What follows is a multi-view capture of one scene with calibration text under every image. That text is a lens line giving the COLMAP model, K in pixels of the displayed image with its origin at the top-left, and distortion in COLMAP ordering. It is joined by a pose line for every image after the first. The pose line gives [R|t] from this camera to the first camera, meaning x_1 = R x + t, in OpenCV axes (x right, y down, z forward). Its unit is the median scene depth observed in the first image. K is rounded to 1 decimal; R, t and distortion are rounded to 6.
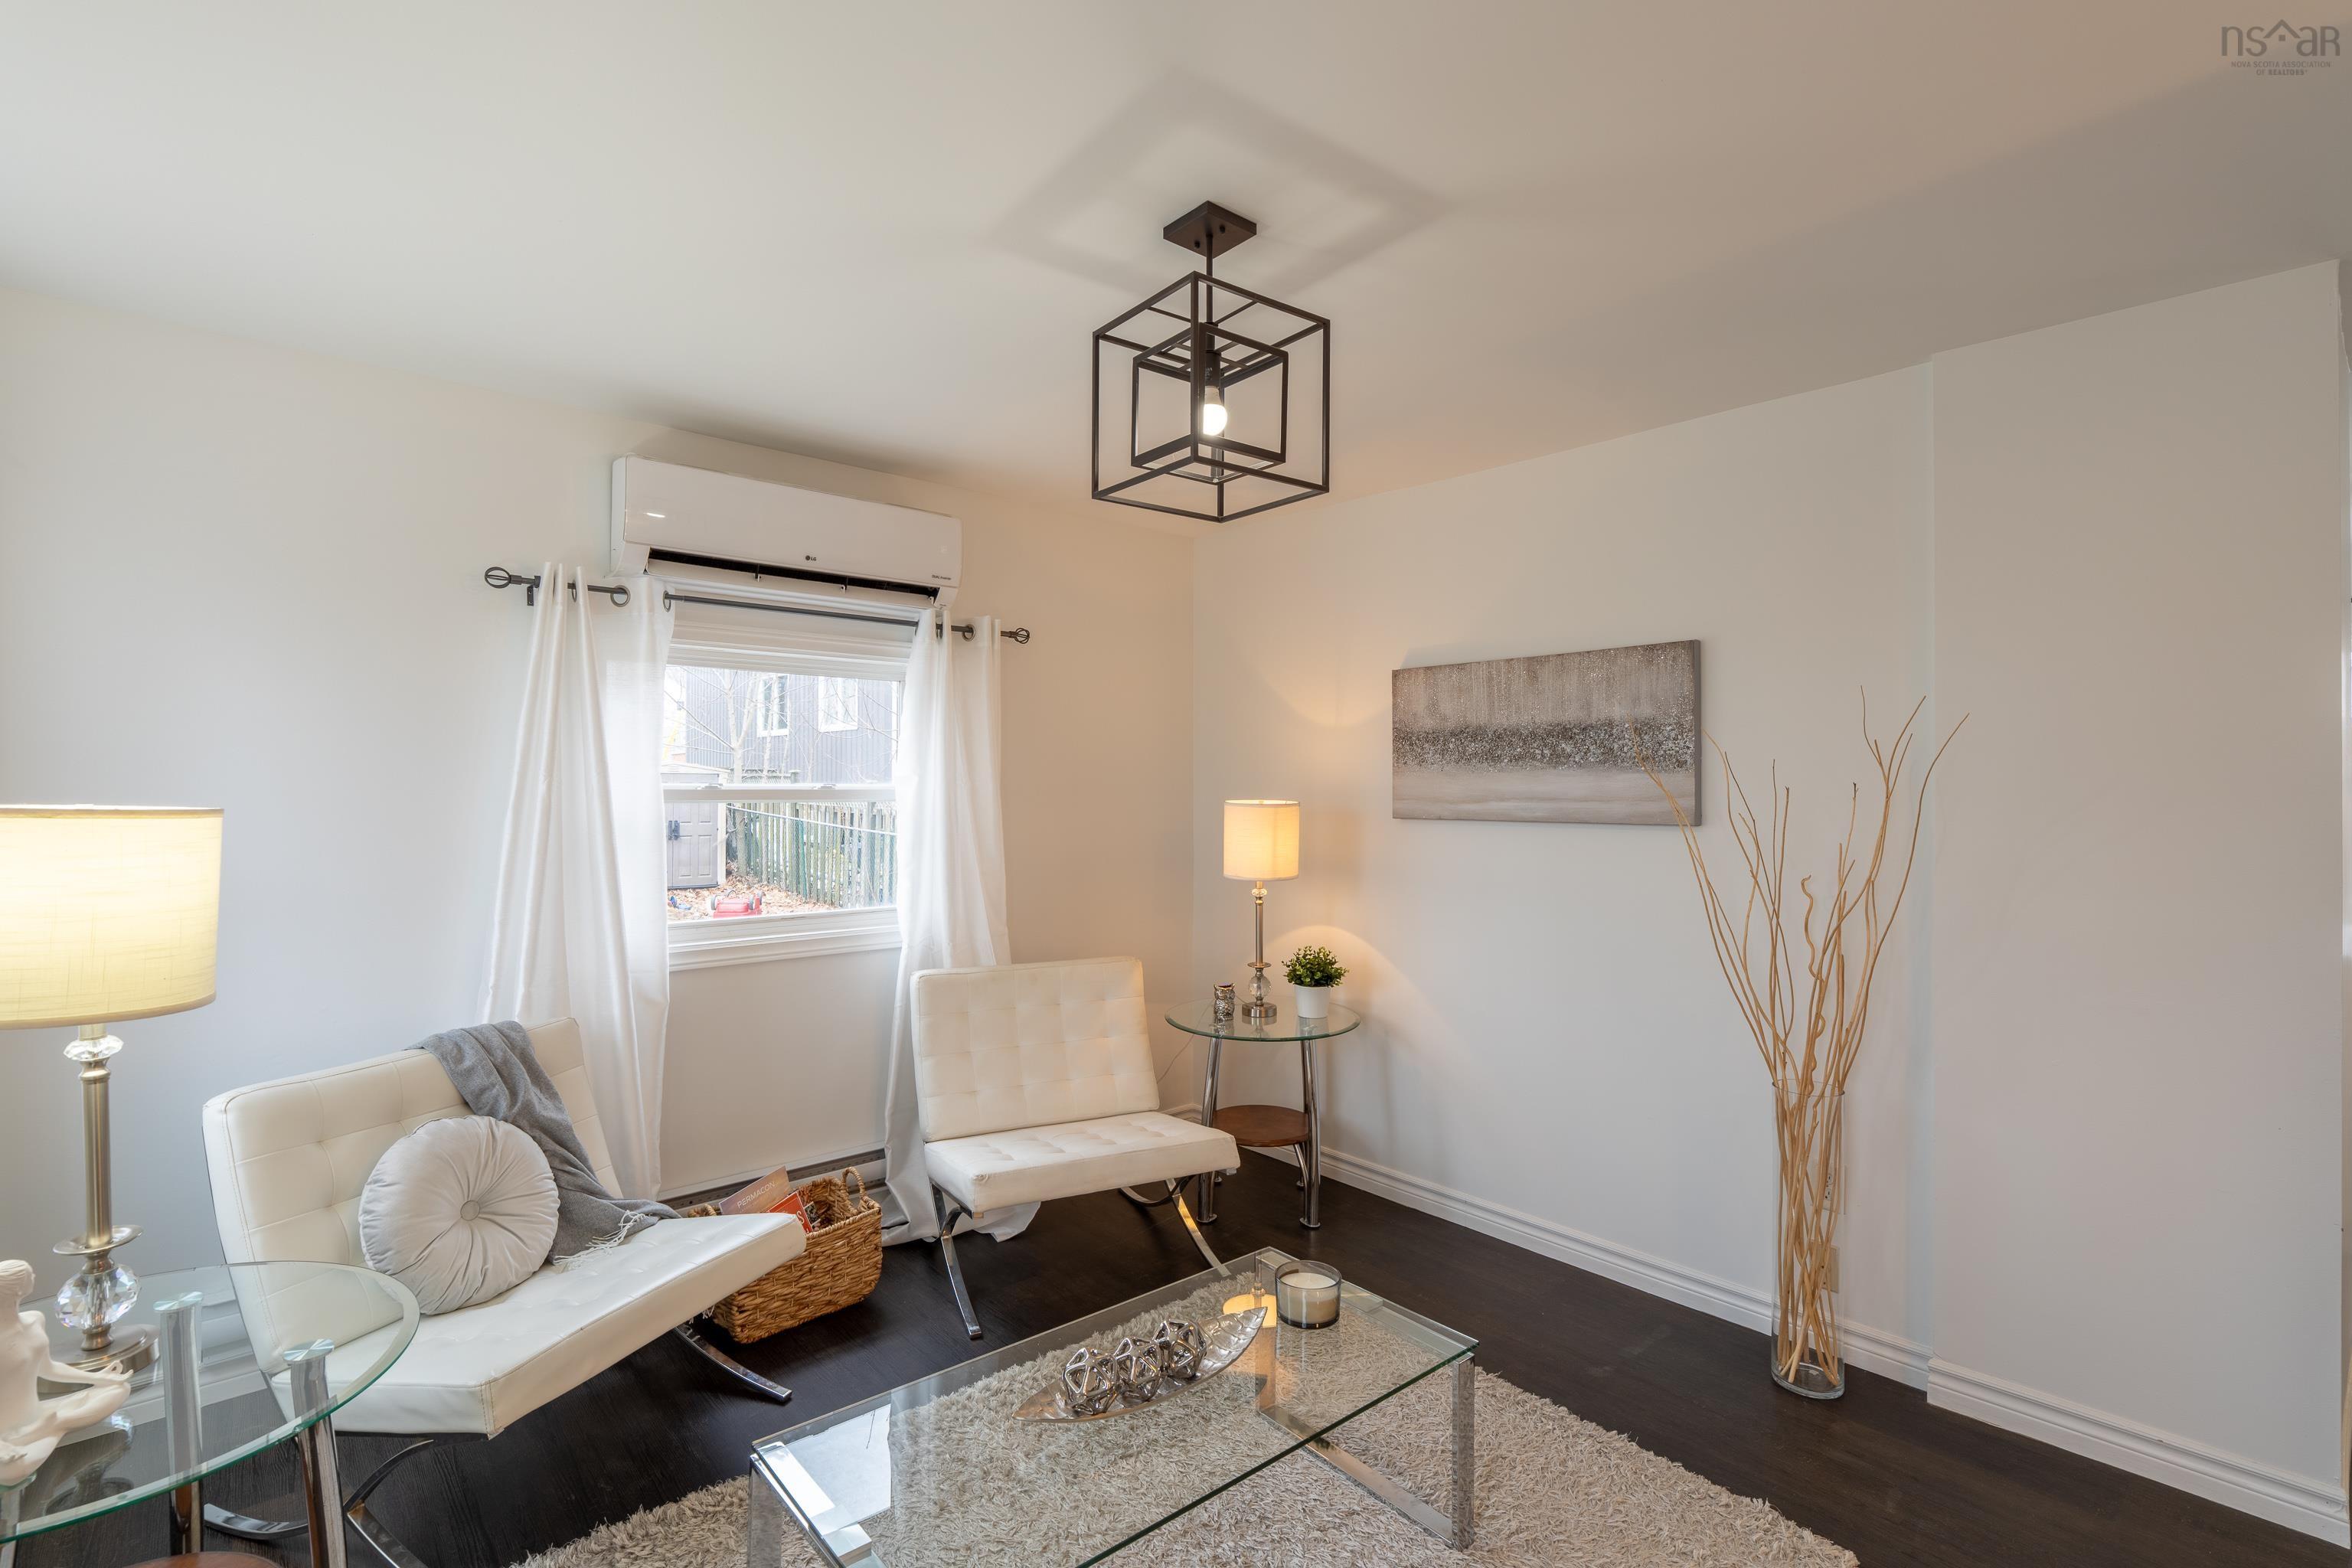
lens RADIAL K [[1066.3, 0, 1168.7], [0, 1066.3, 792.0], [0, 0, 1]] dist [-0.002489, -0.000246]
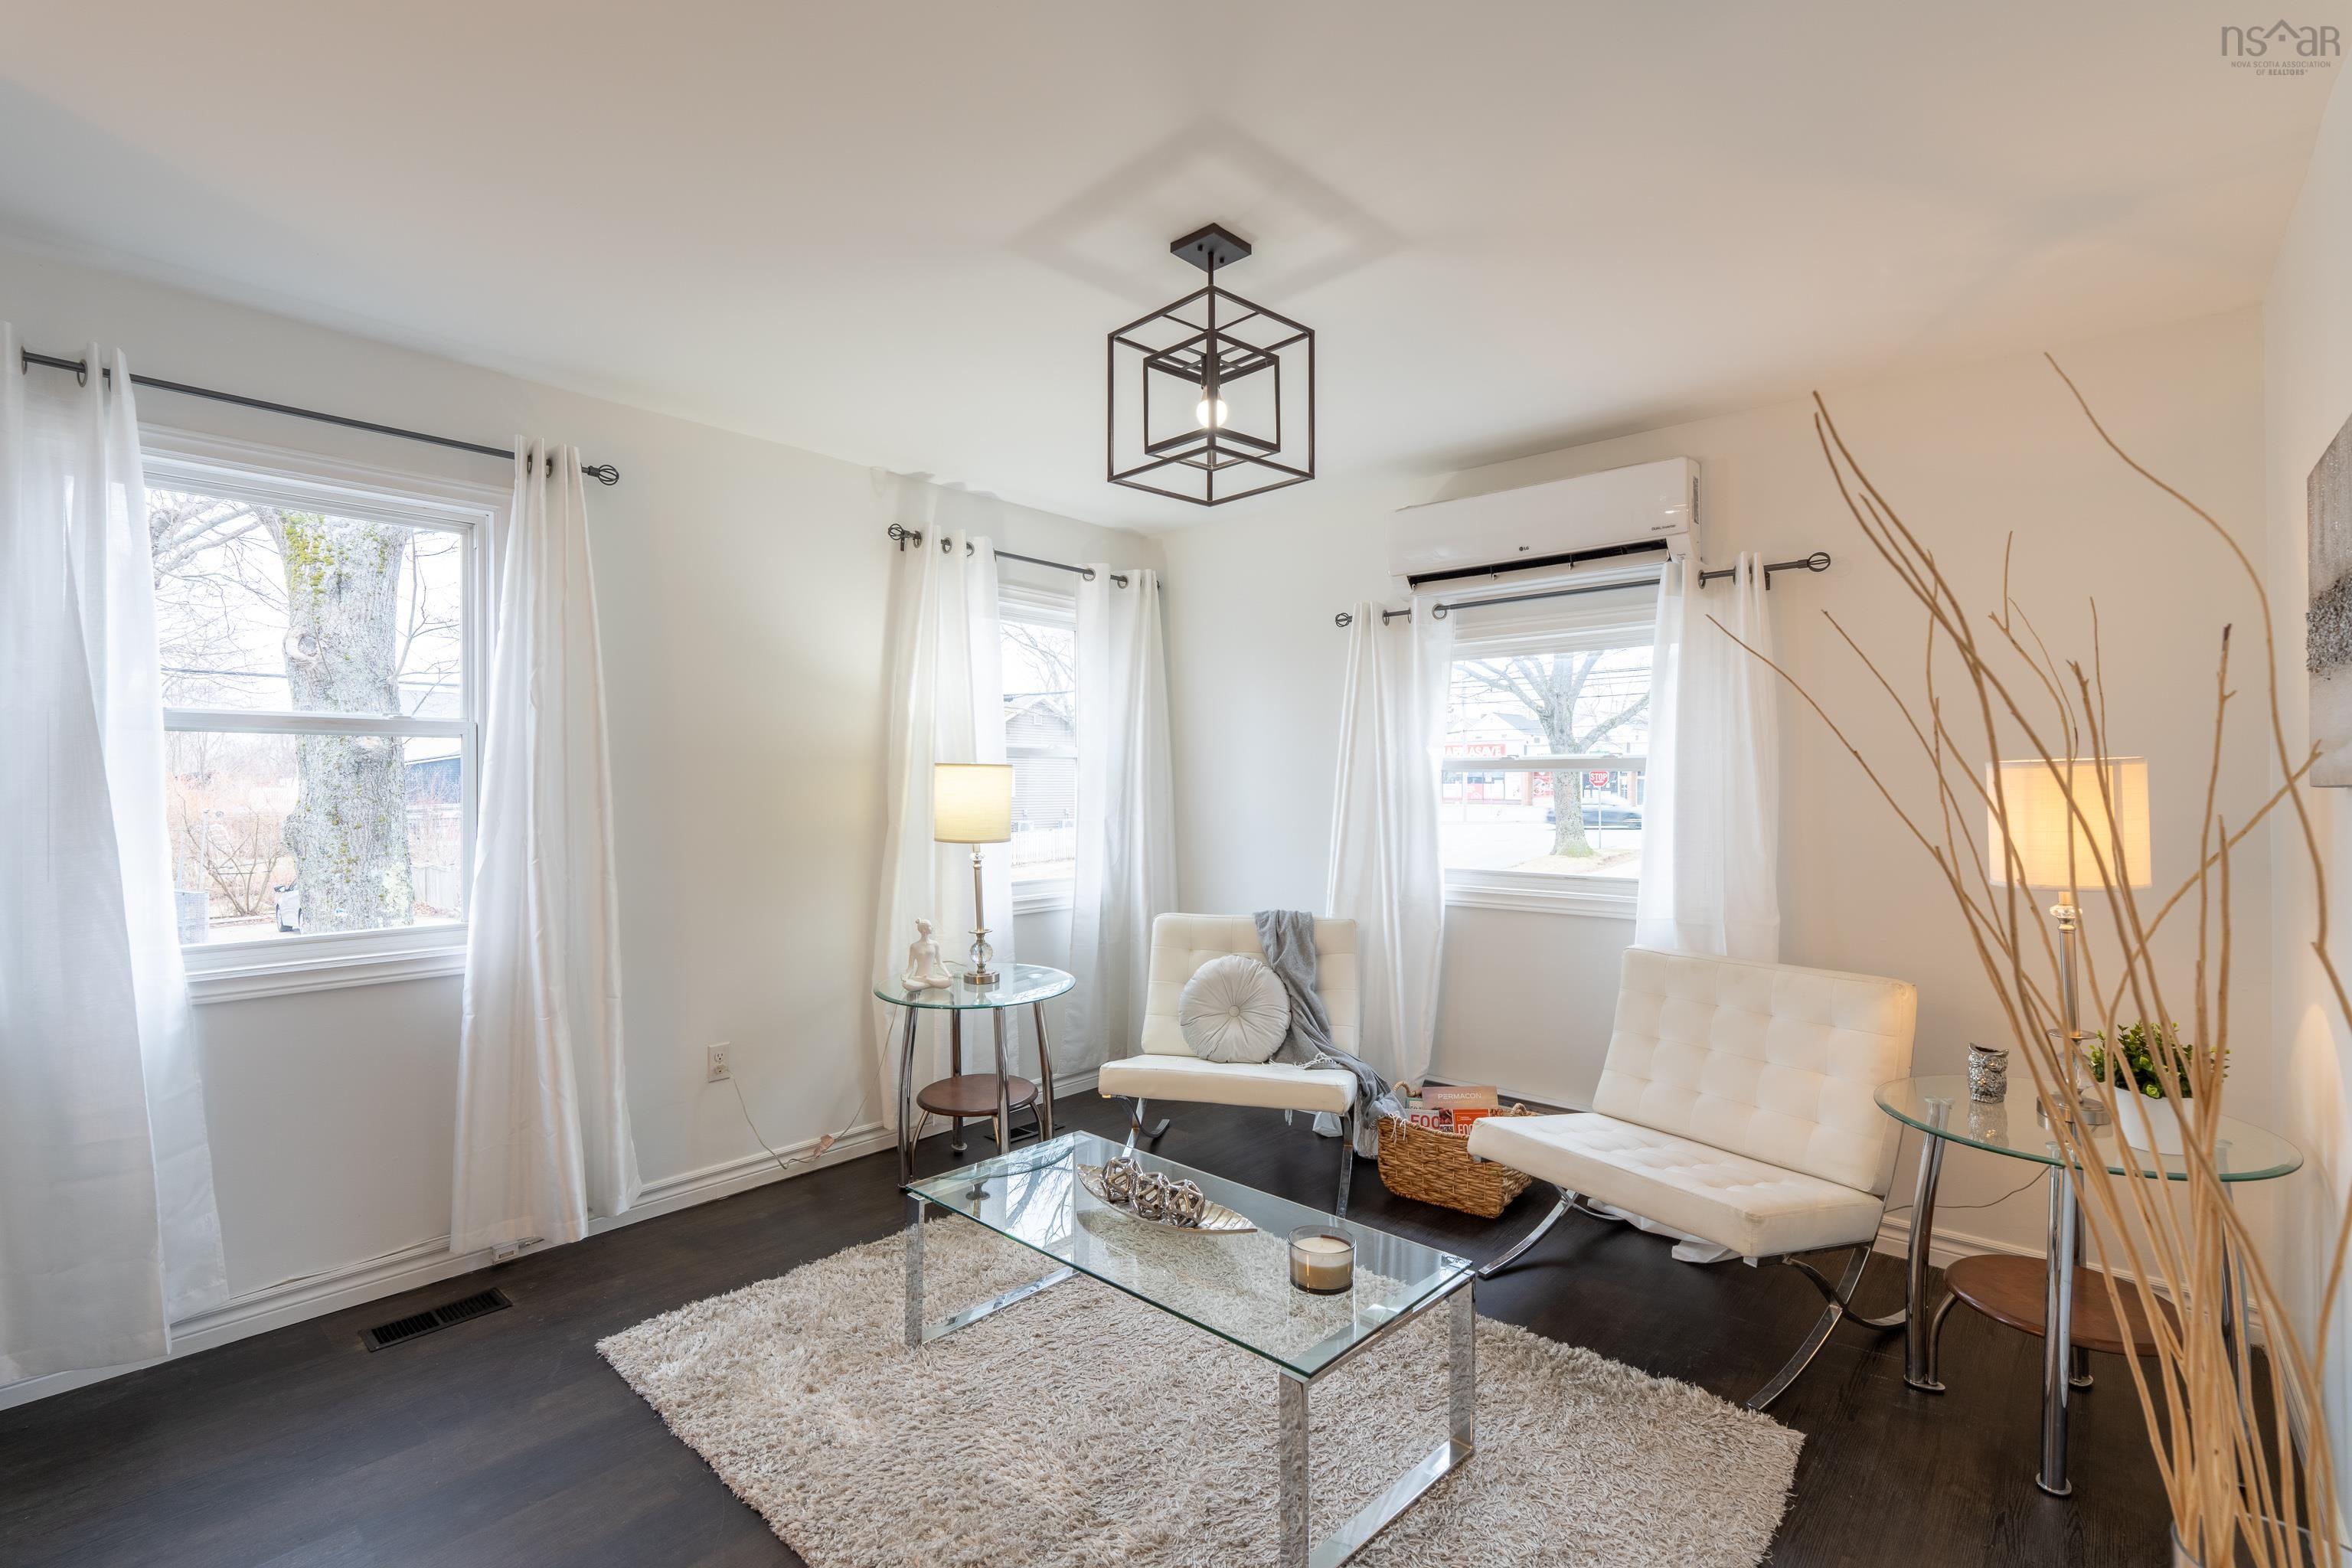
lens RADIAL K [[1041.4, 0, 1176.0], [0, 1041.4, 784.0], [0, 0, 1]] dist [-0.001779, -0.000236]
pose [[0.136146, 0.000425, -0.990689, 0.865975], [0.002031, 0.999998, 0.000708, 0.029989], [0.990687, -0.002108, 0.136145, 0.621961]]
